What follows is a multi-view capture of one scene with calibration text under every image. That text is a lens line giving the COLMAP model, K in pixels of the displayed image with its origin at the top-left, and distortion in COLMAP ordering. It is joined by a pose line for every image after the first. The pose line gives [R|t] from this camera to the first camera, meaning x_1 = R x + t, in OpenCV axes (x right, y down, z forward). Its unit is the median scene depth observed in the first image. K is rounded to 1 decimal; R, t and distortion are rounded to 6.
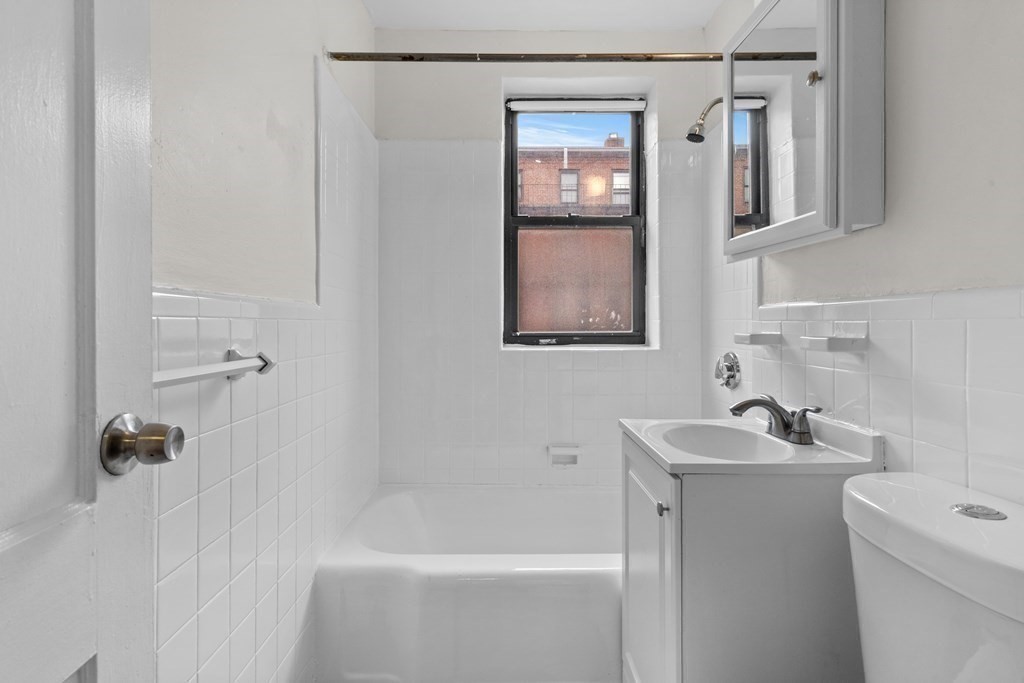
lens RADIAL K [[526.9, 0, 501.1], [0, 526.9, 322.5], [0, 0, 1]] dist [0.003530, 0.001532]
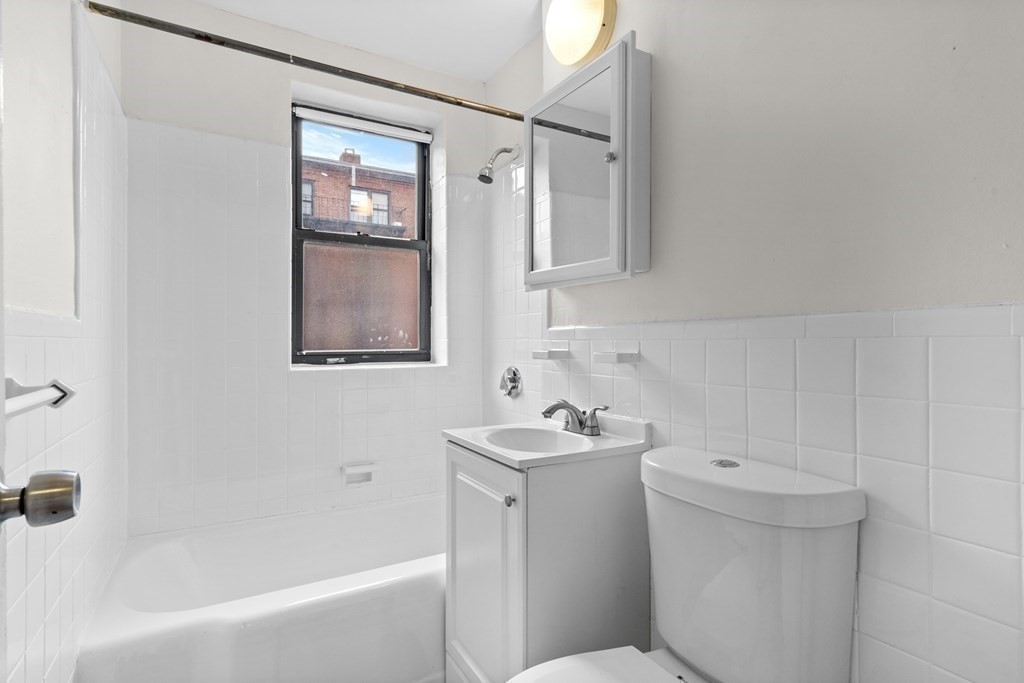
lens RADIAL K [[526.9, 0, 505.5], [0, 526.9, 340.3], [0, 0, 1]] dist [0.003530, 0.001532]
pose [[0.863224, 0.001470, 0.504819, -0.179923], [-0.001328, 0.999999, -0.000642, -0.001264], [-0.504820, -0.000117, 0.863225, -0.004757]]
